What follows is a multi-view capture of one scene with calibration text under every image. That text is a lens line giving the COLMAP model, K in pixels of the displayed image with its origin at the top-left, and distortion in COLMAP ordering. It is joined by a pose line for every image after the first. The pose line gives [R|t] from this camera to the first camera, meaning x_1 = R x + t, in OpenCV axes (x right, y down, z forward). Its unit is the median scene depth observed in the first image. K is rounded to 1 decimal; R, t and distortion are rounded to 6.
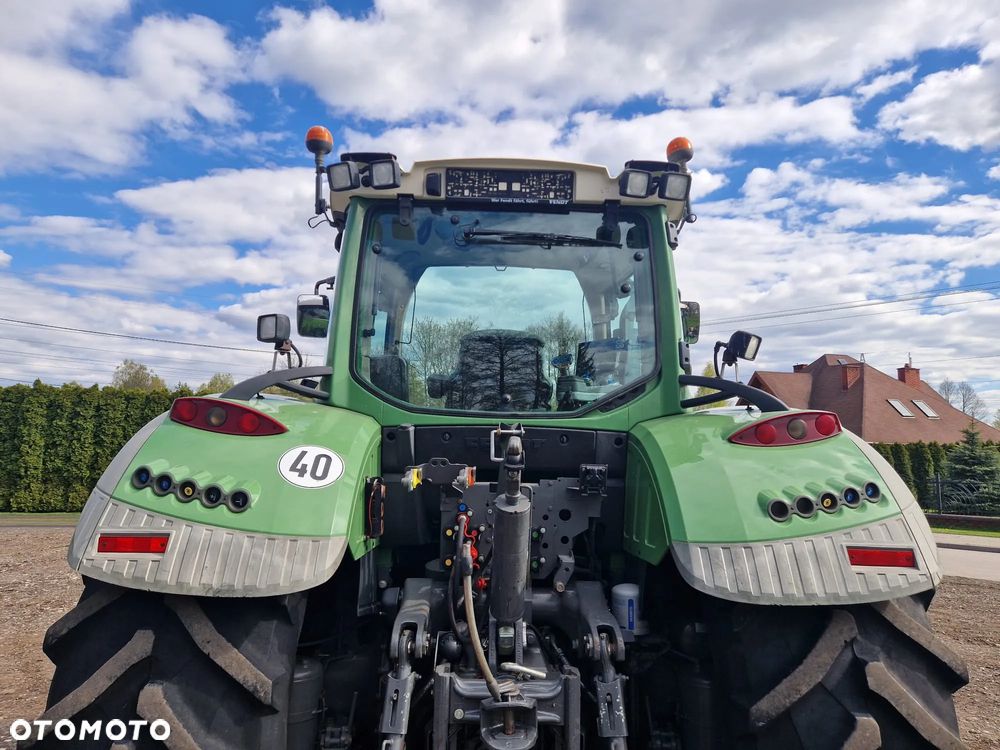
lens RADIAL K [[642.3, 0, 495.3], [0, 642.3, 385.5], [0, 0, 1]] dist [0.042184, -0.014945]
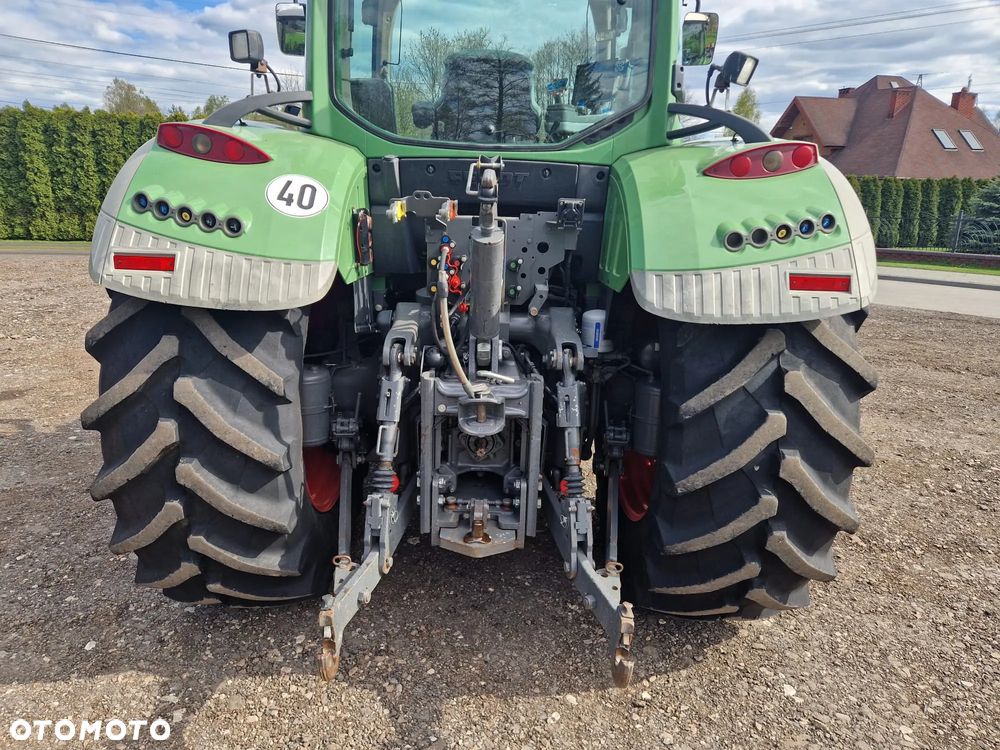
lens RADIAL K [[666.7, 0, 495.0], [0, 666.7, 375.4], [0, 0, 1]] dist [0.083720, -0.070292]
pose [[0.999570, 0.015638, -0.024816, 0.067171], [-0.005569, 0.931822, 0.362872, -0.003358], [0.028799, -0.362578, 0.931508, -0.122090]]
